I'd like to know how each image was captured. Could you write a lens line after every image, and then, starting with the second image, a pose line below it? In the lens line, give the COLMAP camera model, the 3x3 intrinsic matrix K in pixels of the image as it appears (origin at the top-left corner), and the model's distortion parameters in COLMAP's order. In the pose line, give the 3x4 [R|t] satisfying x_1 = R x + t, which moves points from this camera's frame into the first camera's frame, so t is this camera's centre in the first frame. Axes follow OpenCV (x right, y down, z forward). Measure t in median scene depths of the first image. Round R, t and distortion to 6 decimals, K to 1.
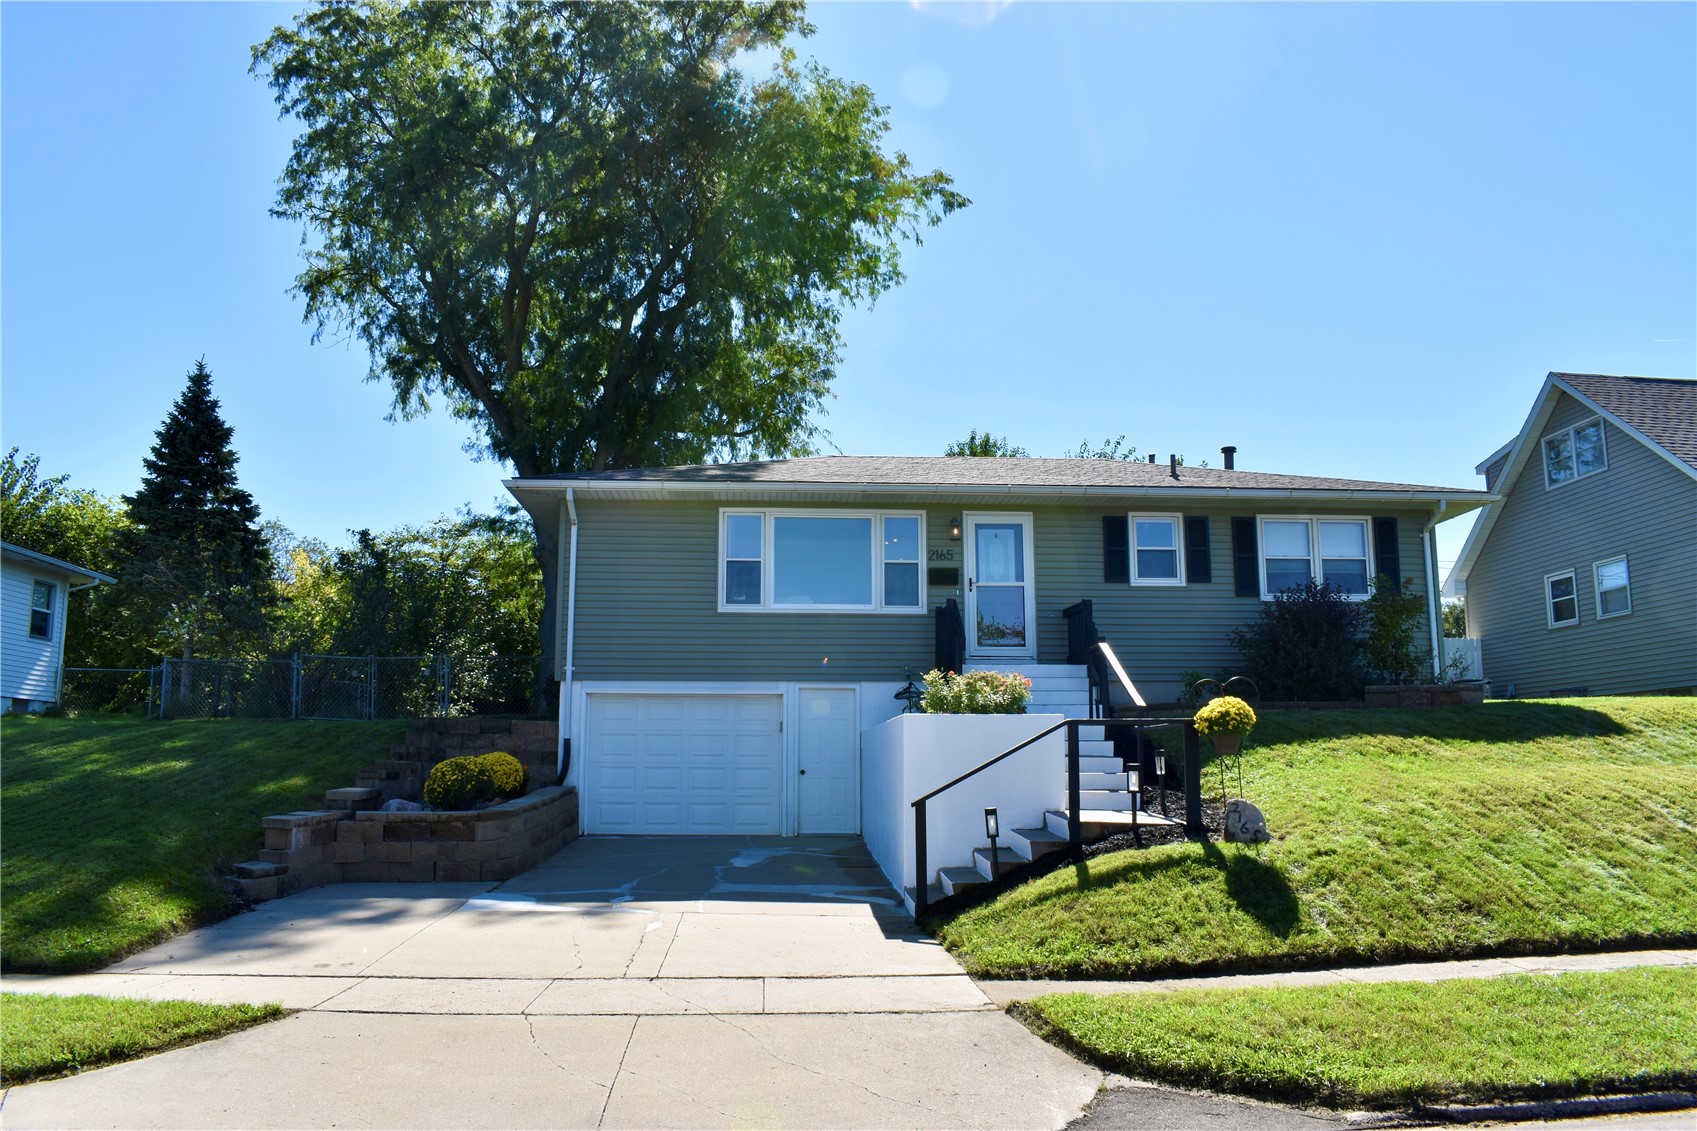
lens RADIAL K [[1264.6, 0, 848.5], [0, 1264.6, 565.5], [0, 0, 1]] dist [-0.085017, 0.009955]
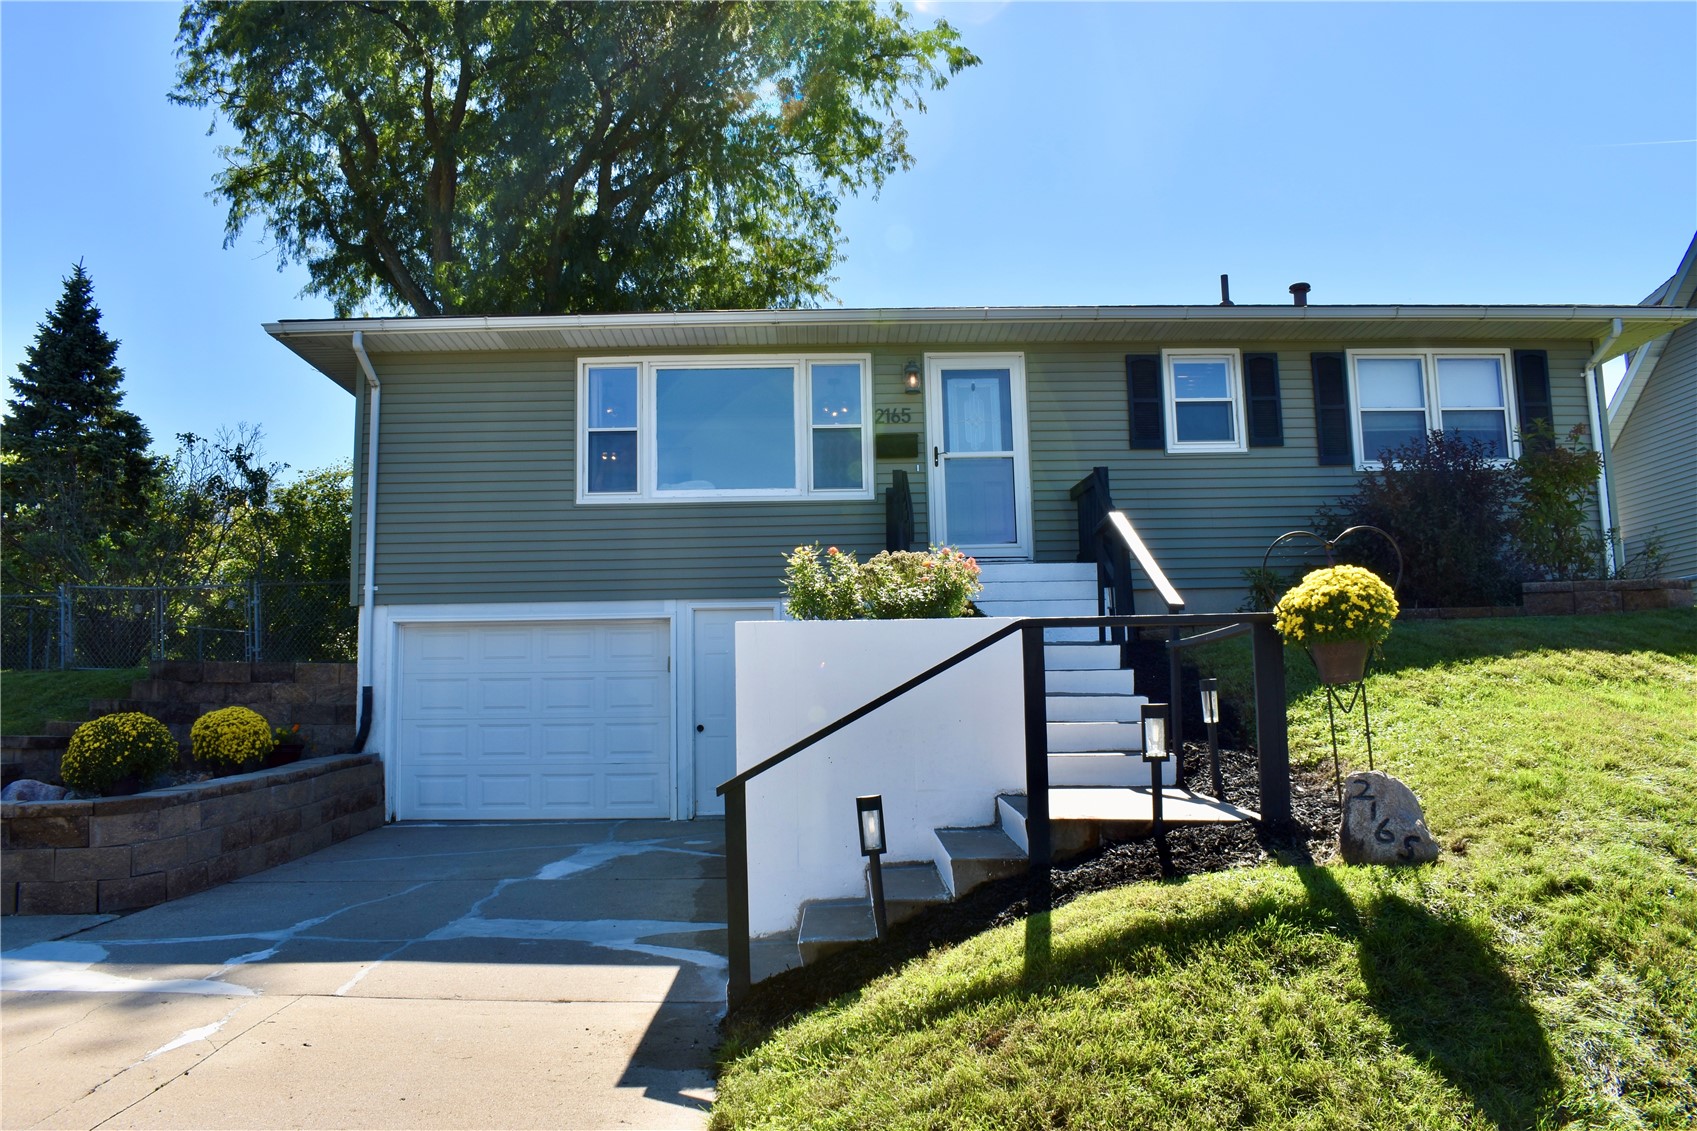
lens RADIAL K [[1264.6, 0, 848.5], [0, 1264.6, 565.5], [0, 0, 1]] dist [-0.085017, 0.009955]
pose [[0.998742, -0.025162, -0.043384, 0.079514], [0.026763, 0.998967, 0.036732, 0.050168], [0.042415, -0.037847, 0.998383, 0.307250]]
